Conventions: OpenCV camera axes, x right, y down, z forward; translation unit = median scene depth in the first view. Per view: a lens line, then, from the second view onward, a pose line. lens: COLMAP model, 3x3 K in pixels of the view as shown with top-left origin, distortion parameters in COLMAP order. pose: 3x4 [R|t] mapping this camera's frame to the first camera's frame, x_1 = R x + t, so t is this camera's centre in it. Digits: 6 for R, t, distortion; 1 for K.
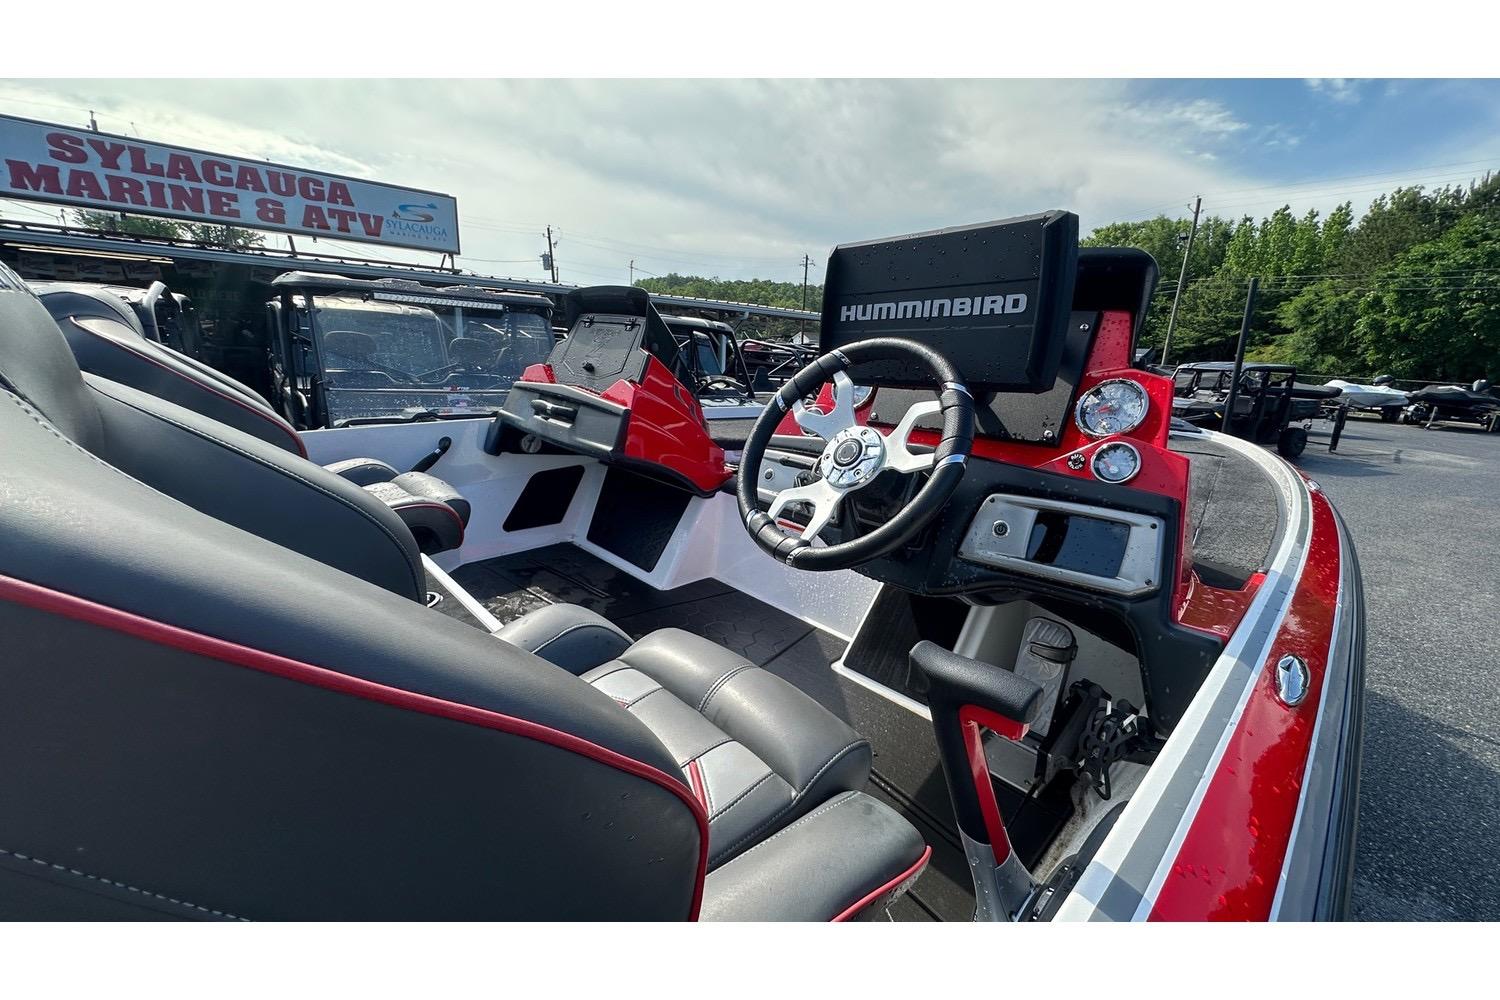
lens RADIAL K [[599.7, 0, 743.3], [0, 599.7, 505.5], [0, 0, 1]] dist [-0.008495, 0.001439]
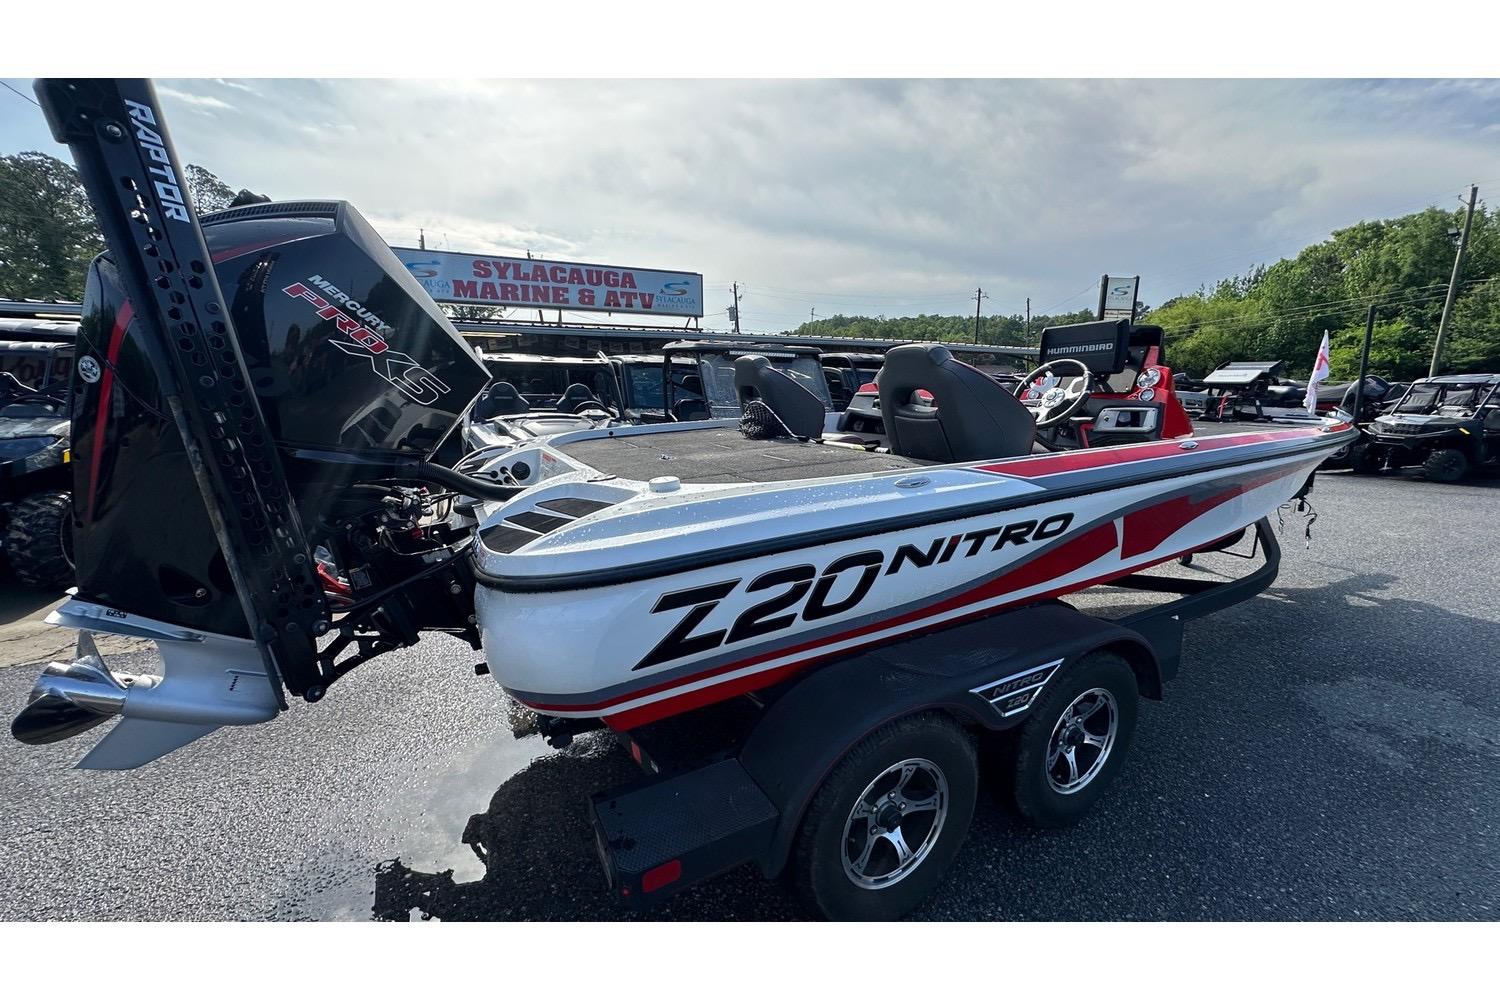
lens RADIAL K [[599.7, 0, 745.1], [0, 599.7, 496.3], [0, 0, 1]] dist [-0.008495, 0.001439]
pose [[0.967571, 0.007697, -0.252482, -0.058387], [-0.026732, 0.997043, -0.072049, 0.070576], [0.251181, 0.076462, 0.964915, -0.238297]]
